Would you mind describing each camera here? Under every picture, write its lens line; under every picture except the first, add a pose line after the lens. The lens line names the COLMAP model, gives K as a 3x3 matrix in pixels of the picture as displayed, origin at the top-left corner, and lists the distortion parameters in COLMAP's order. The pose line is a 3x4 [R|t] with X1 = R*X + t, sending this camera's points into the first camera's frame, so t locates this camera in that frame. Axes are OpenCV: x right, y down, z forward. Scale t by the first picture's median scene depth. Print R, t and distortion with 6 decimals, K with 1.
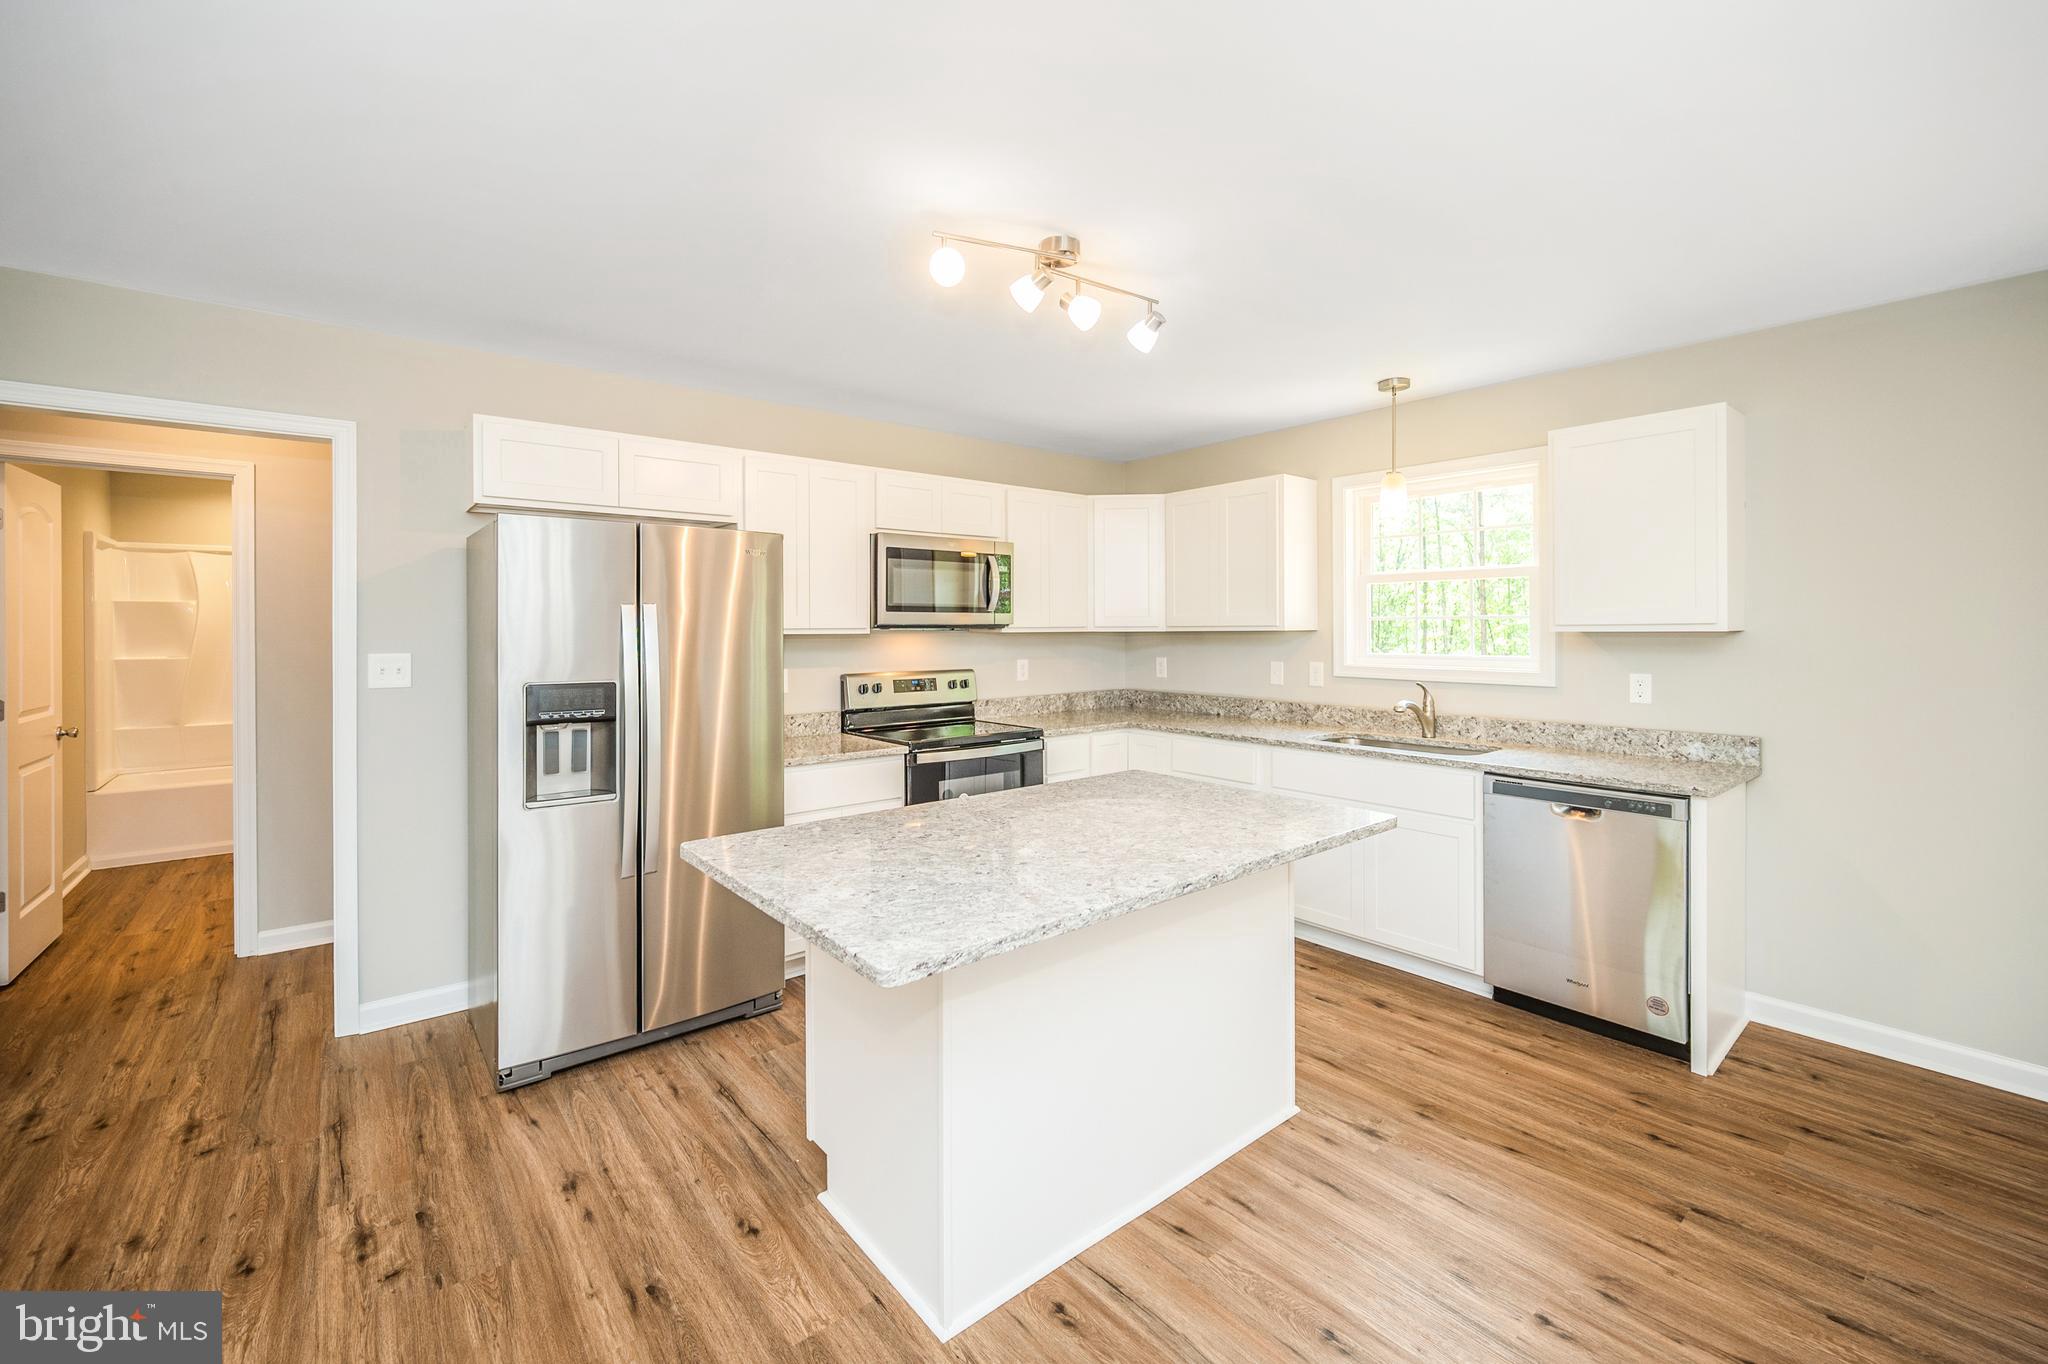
lens RADIAL K [[835.9, 0, 1026.4], [0, 835.9, 639.2], [0, 0, 1]] dist [-0.005045, 0.001813]
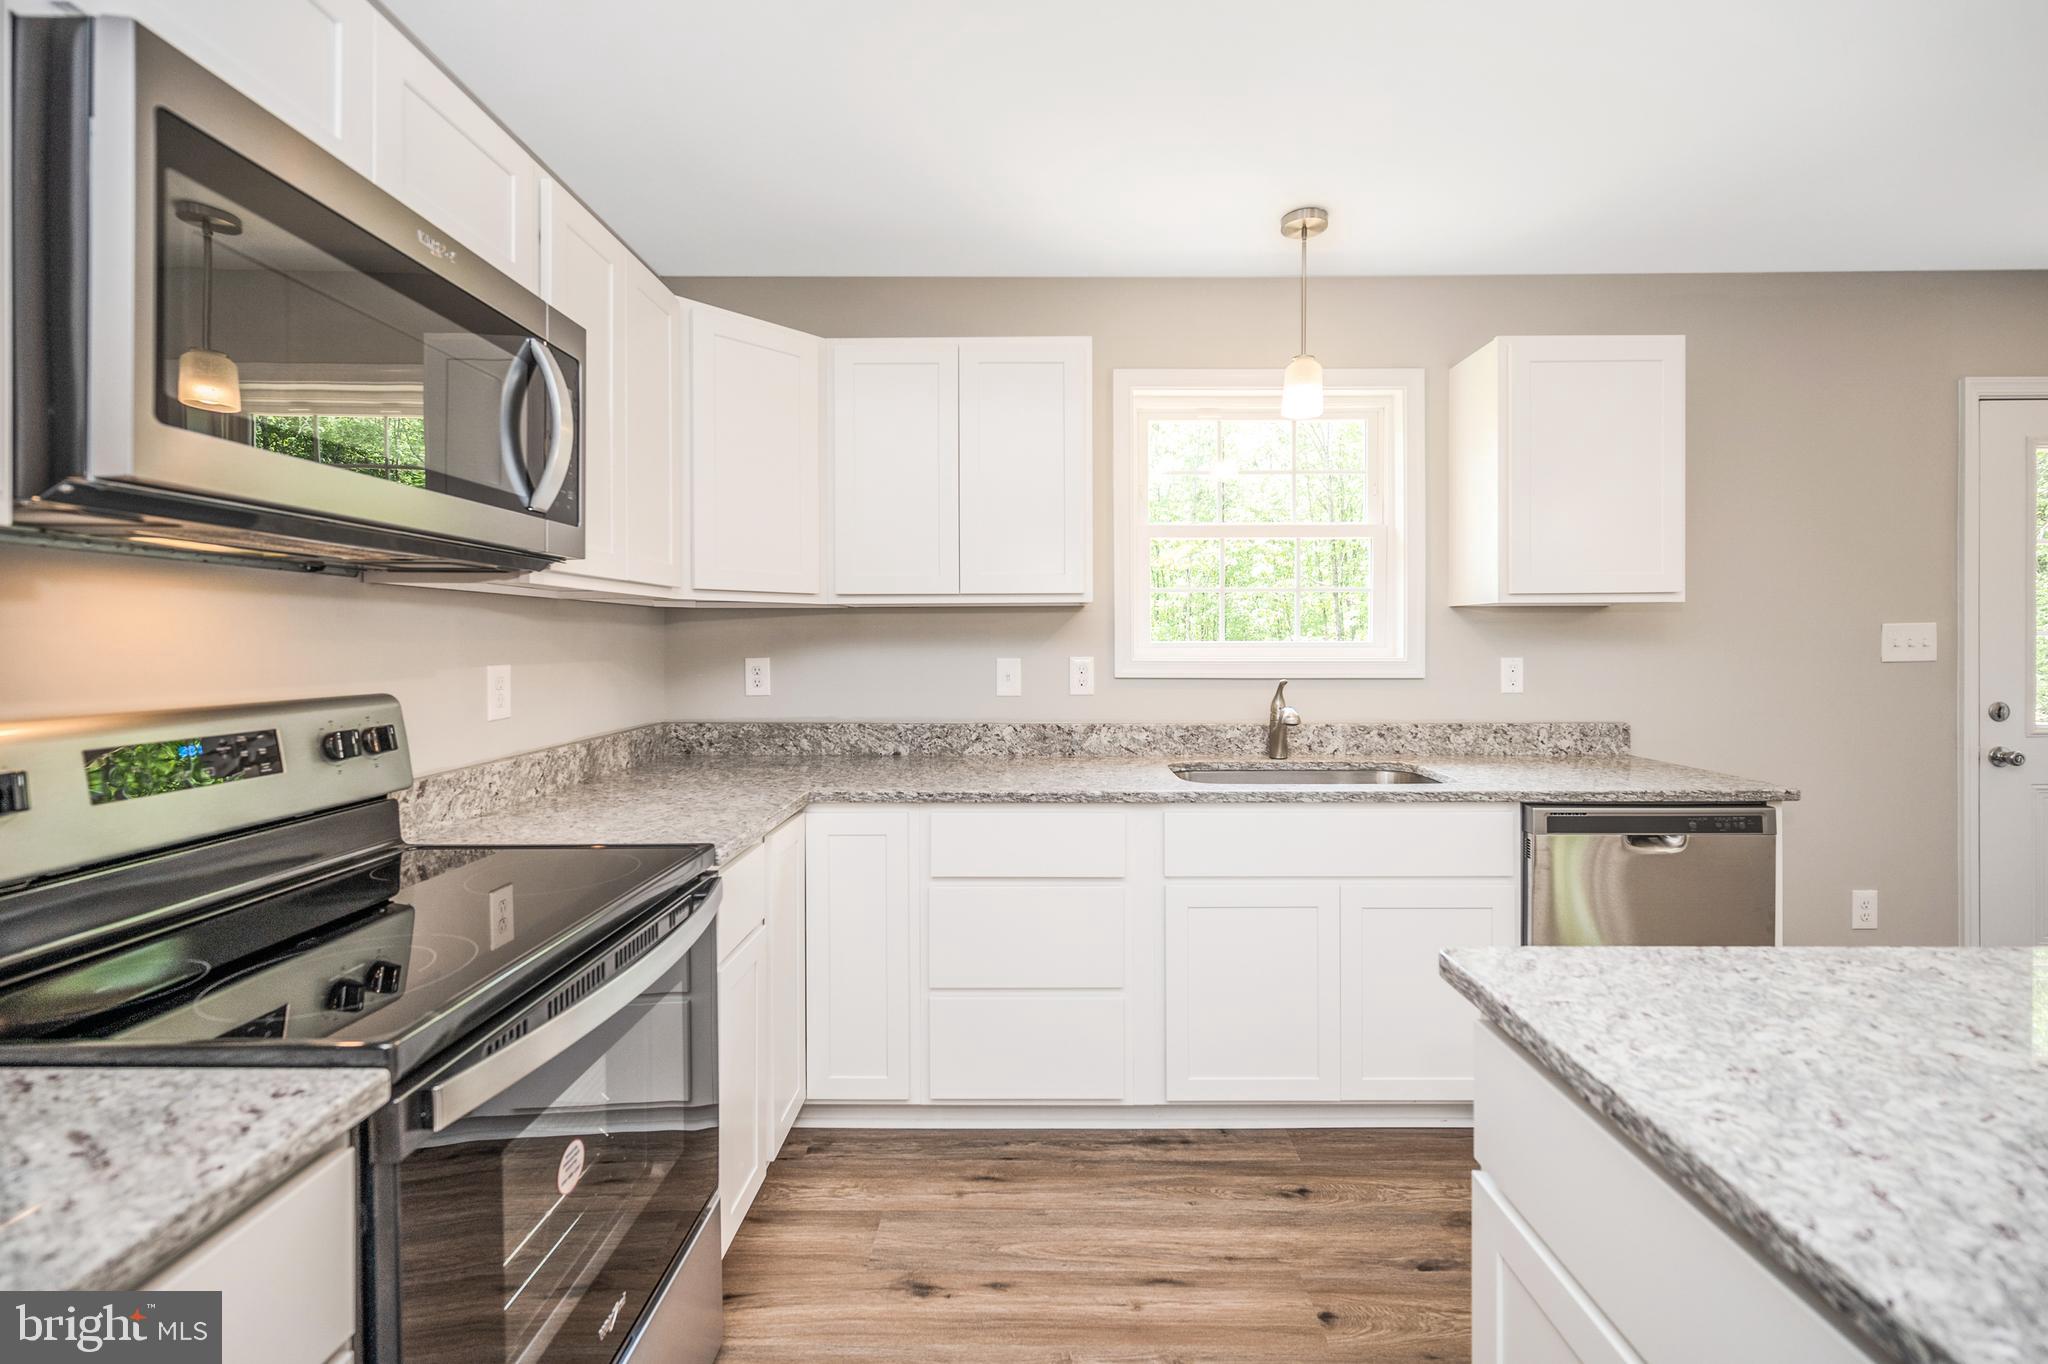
lens RADIAL K [[835.9, 0, 1026.4], [0, 835.9, 647.1], [0, 0, 1]] dist [-0.005045, 0.001813]
pose [[0.638927, -0.002746, 0.769262, -0.191033], [0.010100, 0.999937, -0.004820, 0.026115], [-0.769201, 0.010849, 0.638915, 0.723840]]
